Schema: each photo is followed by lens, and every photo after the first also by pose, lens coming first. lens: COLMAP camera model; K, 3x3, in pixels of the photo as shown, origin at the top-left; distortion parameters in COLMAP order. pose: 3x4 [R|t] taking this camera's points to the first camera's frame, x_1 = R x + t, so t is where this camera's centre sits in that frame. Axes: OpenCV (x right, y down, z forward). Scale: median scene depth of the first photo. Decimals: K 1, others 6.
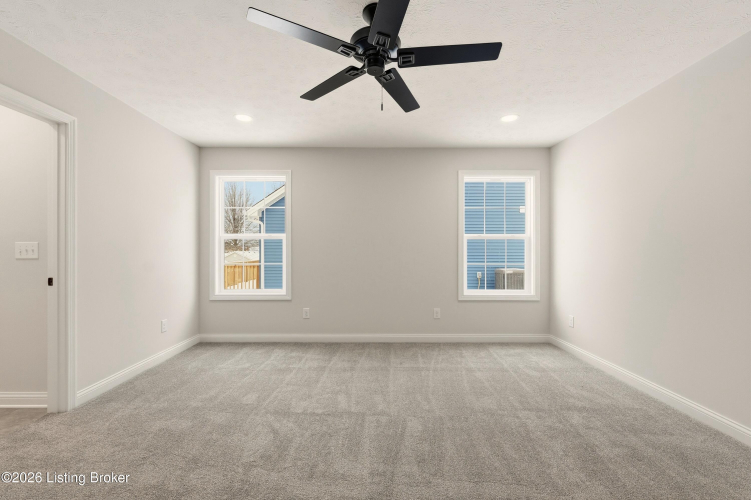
lens RADIAL K [[319.2, 0, 373.7], [0, 319.2, 252.5], [0, 0, 1]] dist [0.003680, 0.000031]
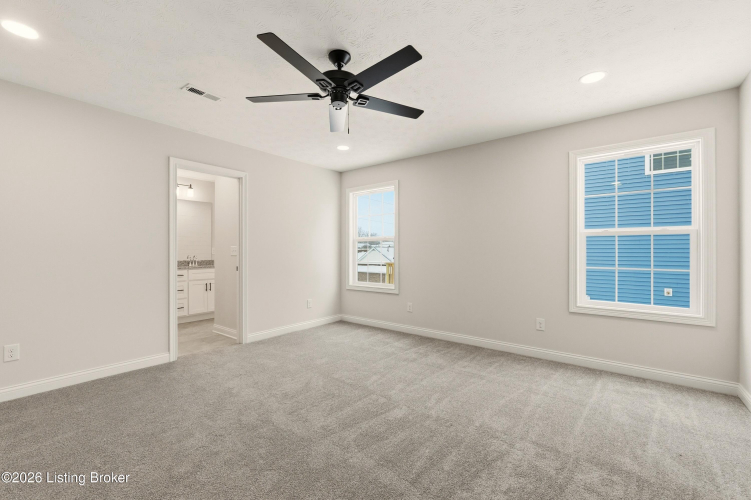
lens RADIAL K [[319.2, 0, 373.7], [0, 319.2, 252.5], [0, 0, 1]] dist [0.003680, 0.000031]
pose [[0.780940, 0.001928, -0.624603, 0.457195], [-0.002191, 0.999998, 0.000348, 0.000358], [0.624602, 0.001097, 0.780942, 0.066653]]
